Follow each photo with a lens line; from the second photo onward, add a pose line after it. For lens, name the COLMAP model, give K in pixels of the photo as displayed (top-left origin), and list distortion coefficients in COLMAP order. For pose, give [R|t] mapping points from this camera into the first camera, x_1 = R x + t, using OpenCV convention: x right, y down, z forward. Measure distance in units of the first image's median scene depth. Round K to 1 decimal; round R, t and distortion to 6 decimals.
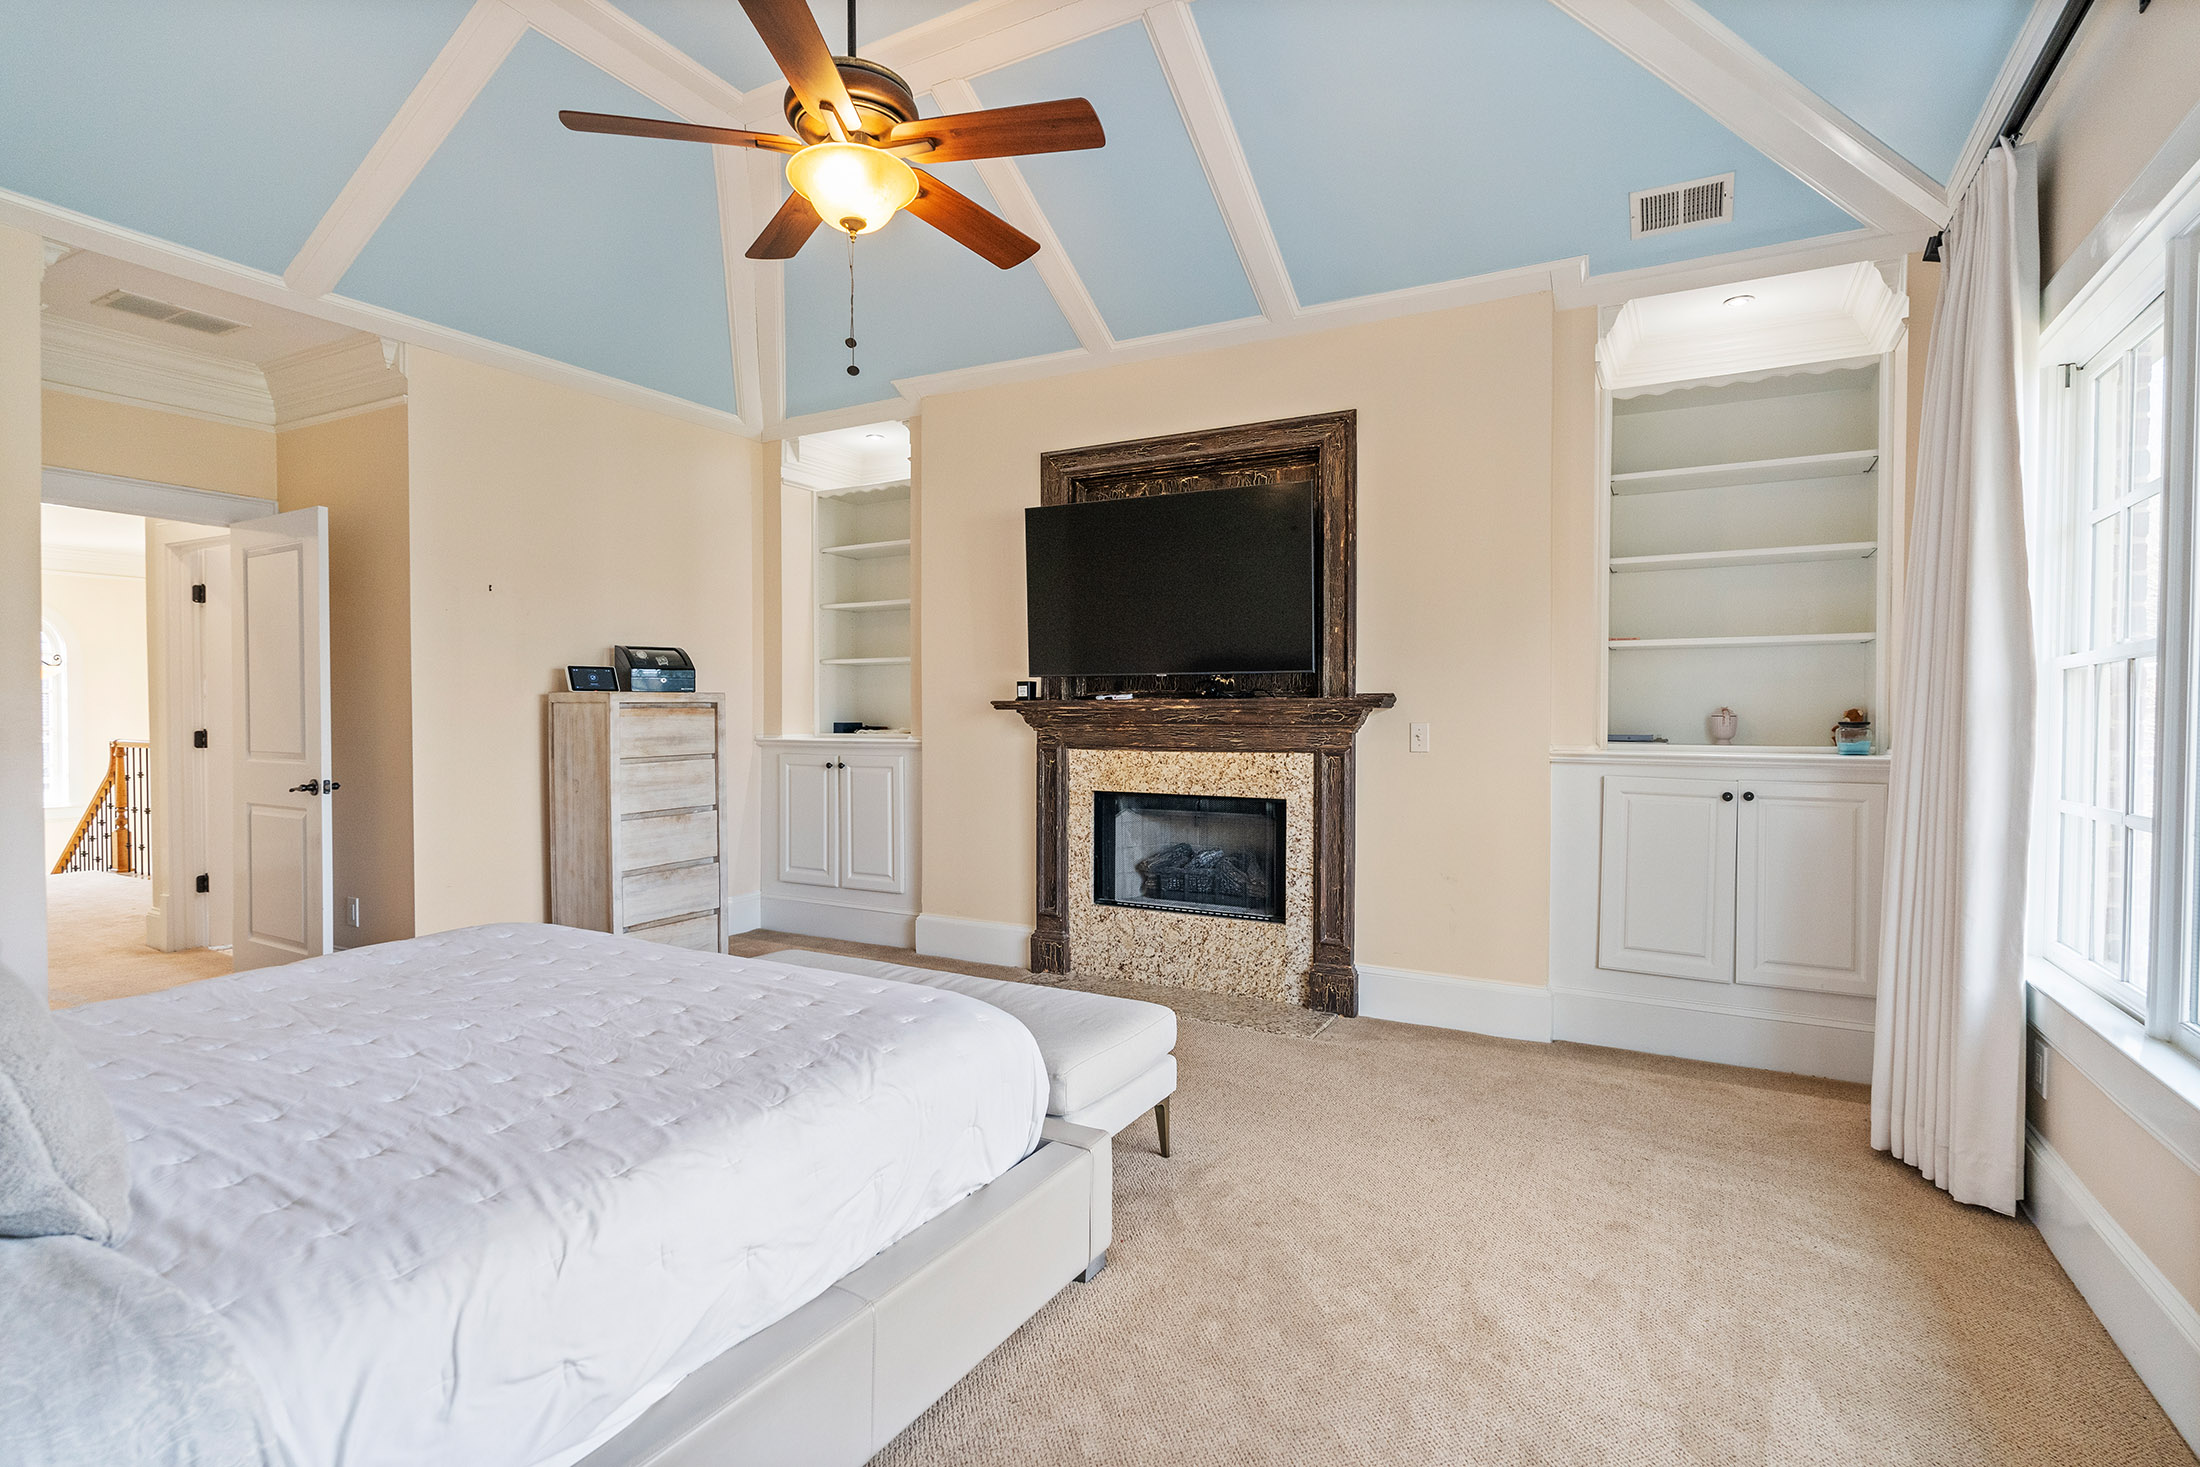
lens RADIAL K [[1070.3, 0, 1100.0], [0, 1070.3, 733.5], [0, 0, 1]] dist [-0.003957, 0.000215]
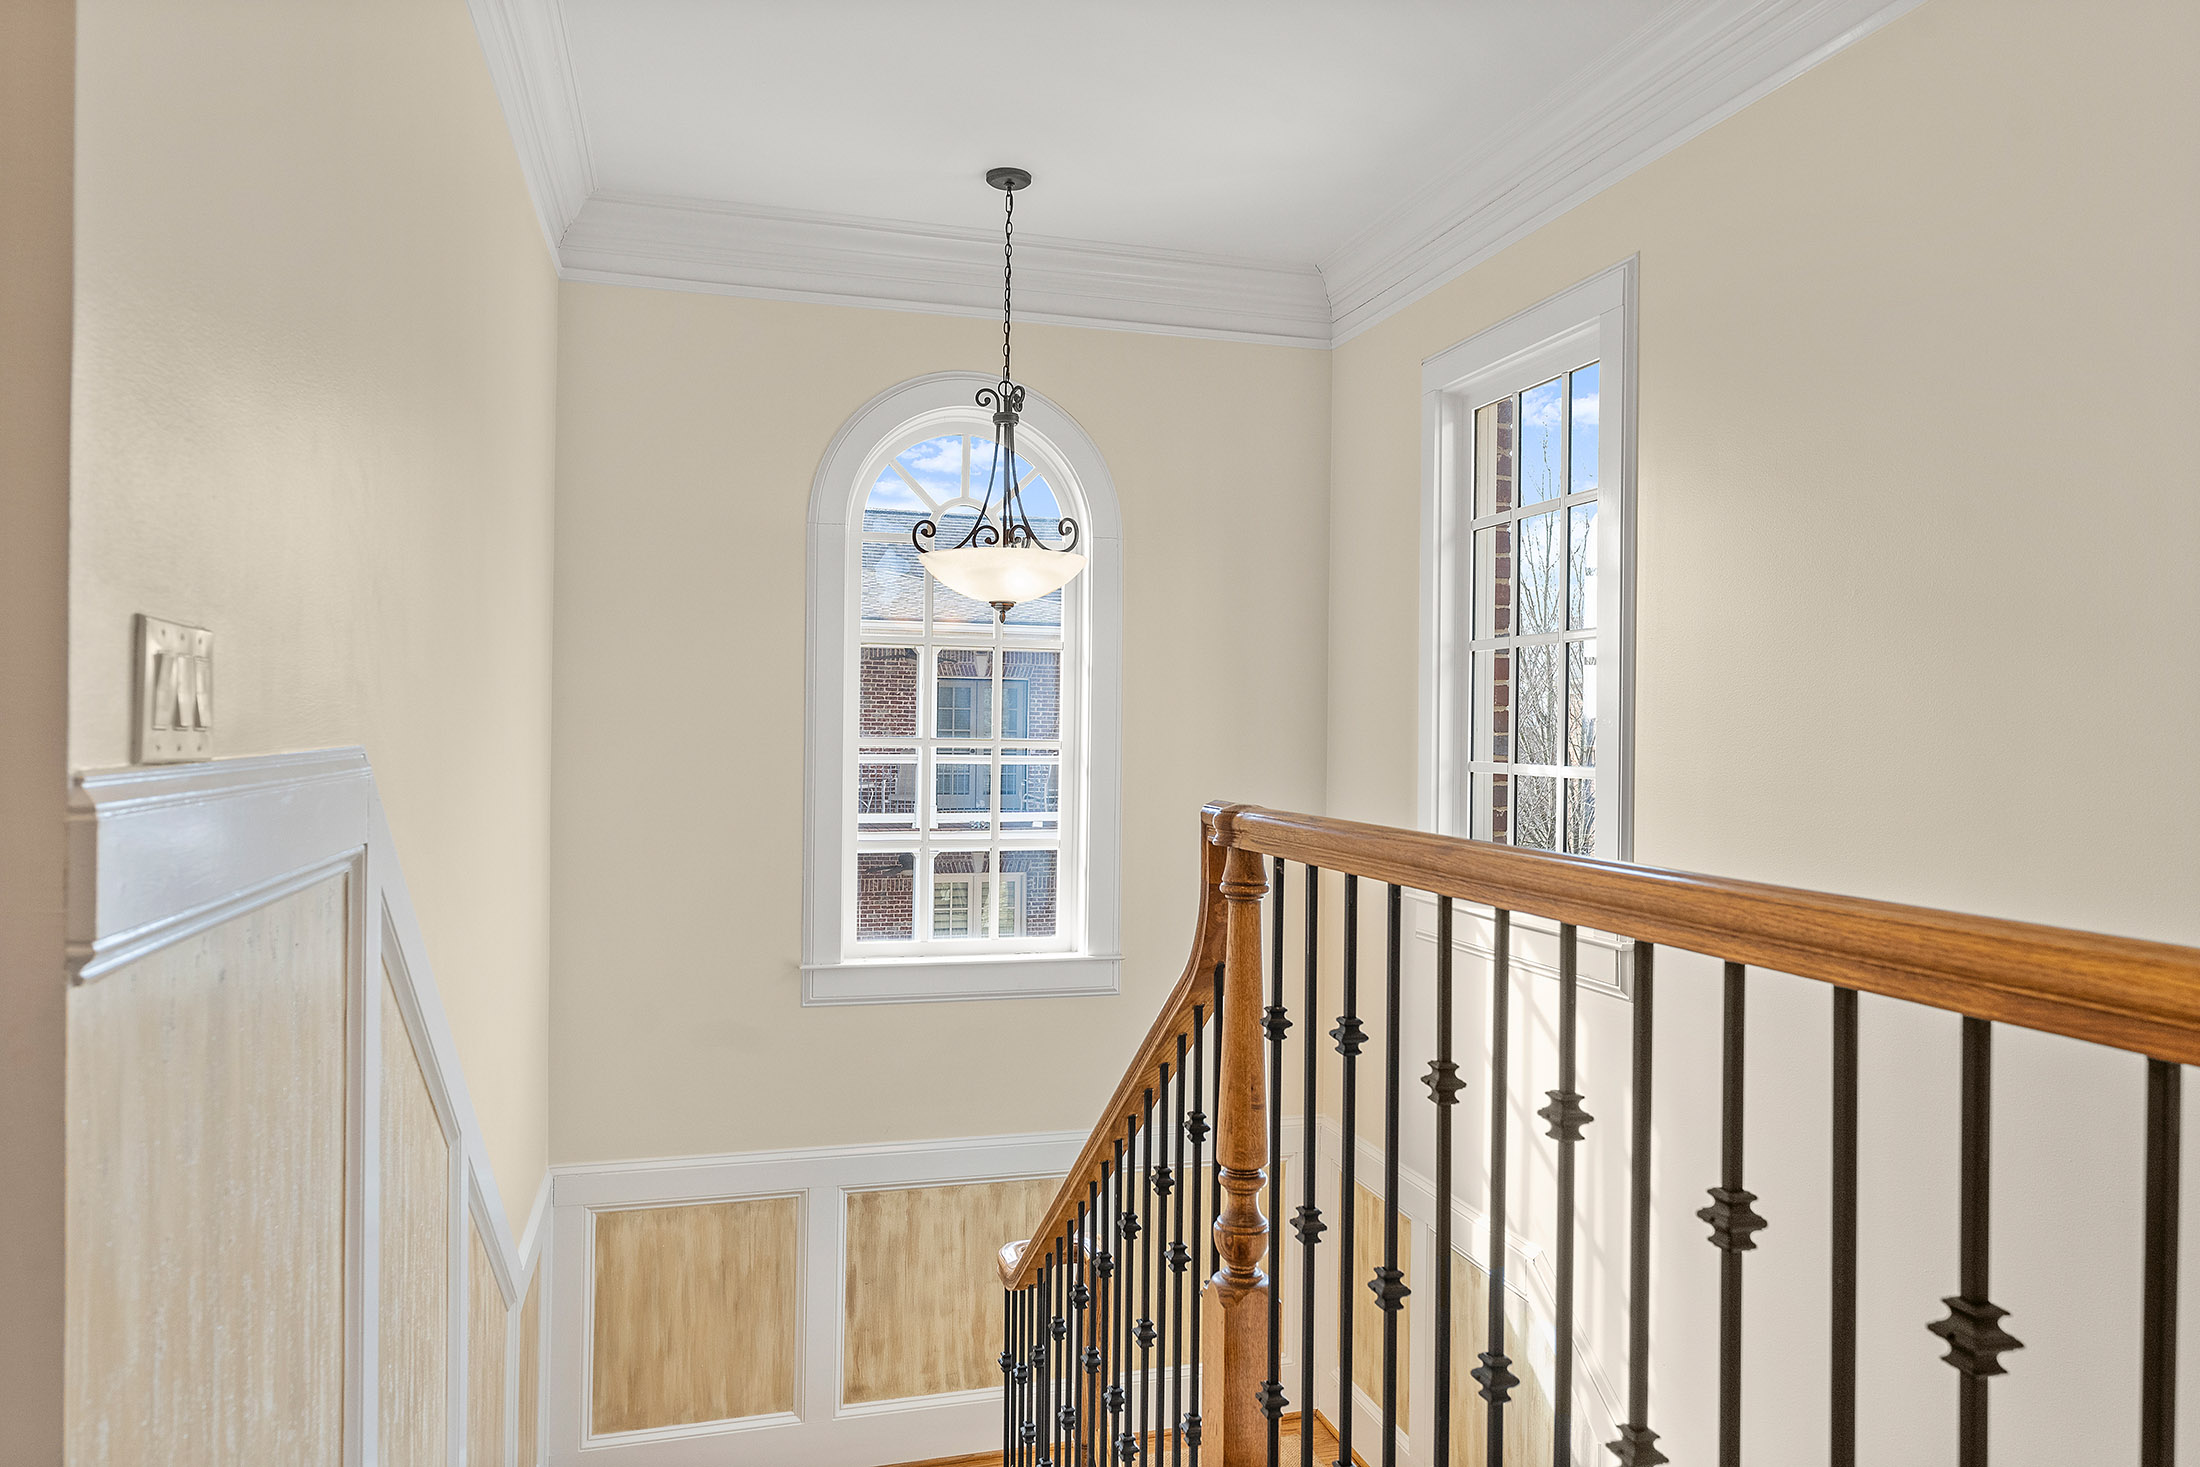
lens RADIAL K [[1438.2, 0, 1100.0], [0, 1438.2, 733.5], [0, 0, 1]] dist [0.000117, -0.000003]
pose [[0.704598, 0.005046, -0.709588, -0.751872], [-0.022770, 0.999621, -0.015502, -0.002973], [0.709241, 0.027080, 0.704446, 0.797107]]
